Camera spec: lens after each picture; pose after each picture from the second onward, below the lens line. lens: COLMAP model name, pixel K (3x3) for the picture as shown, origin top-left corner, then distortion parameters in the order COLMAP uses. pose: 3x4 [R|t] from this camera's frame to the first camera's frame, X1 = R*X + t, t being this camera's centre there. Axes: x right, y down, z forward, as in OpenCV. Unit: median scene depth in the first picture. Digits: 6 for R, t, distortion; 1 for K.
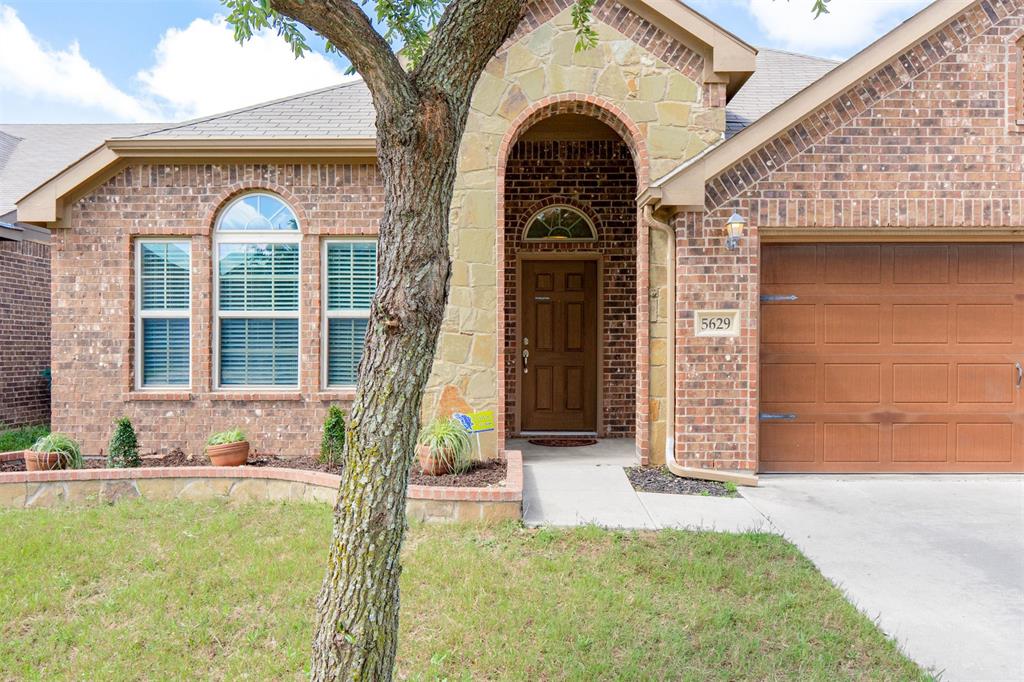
lens RADIAL K [[716.6, 0, 510.4], [0, 716.6, 350.0], [0, 0, 1]] dist [-0.004137, 0.002795]
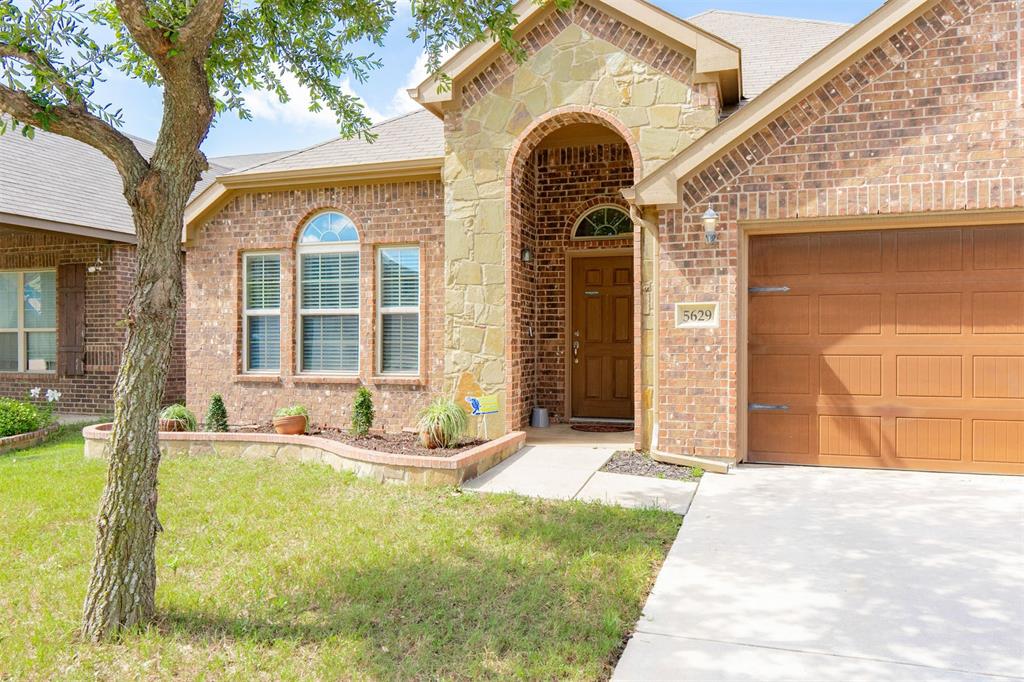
lens RADIAL K [[716.6, 0, 504.8], [0, 716.6, 338.1], [0, 0, 1]] dist [-0.004137, 0.002795]
pose [[0.955498, -0.001594, -0.294992, 0.315524], [-0.000426, 0.999977, -0.006783, 0.002884], [0.294996, 0.006607, 0.955476, -0.071327]]
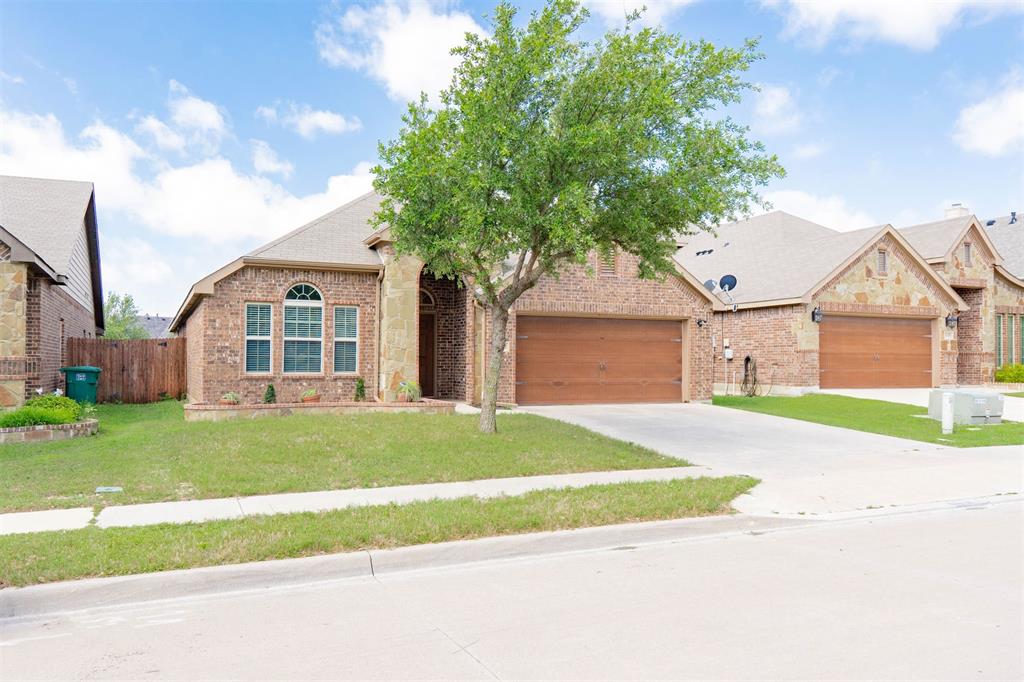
lens RADIAL K [[716.6, 0, 448.1], [0, 716.6, 344.7], [0, 0, 1]] dist [-0.004137, 0.002795]
pose [[0.929521, 0.014684, 0.368477, -0.816622], [-0.004988, 0.999616, -0.027253, 0.026521], [-0.368736, 0.023495, 0.929237, -1.292074]]
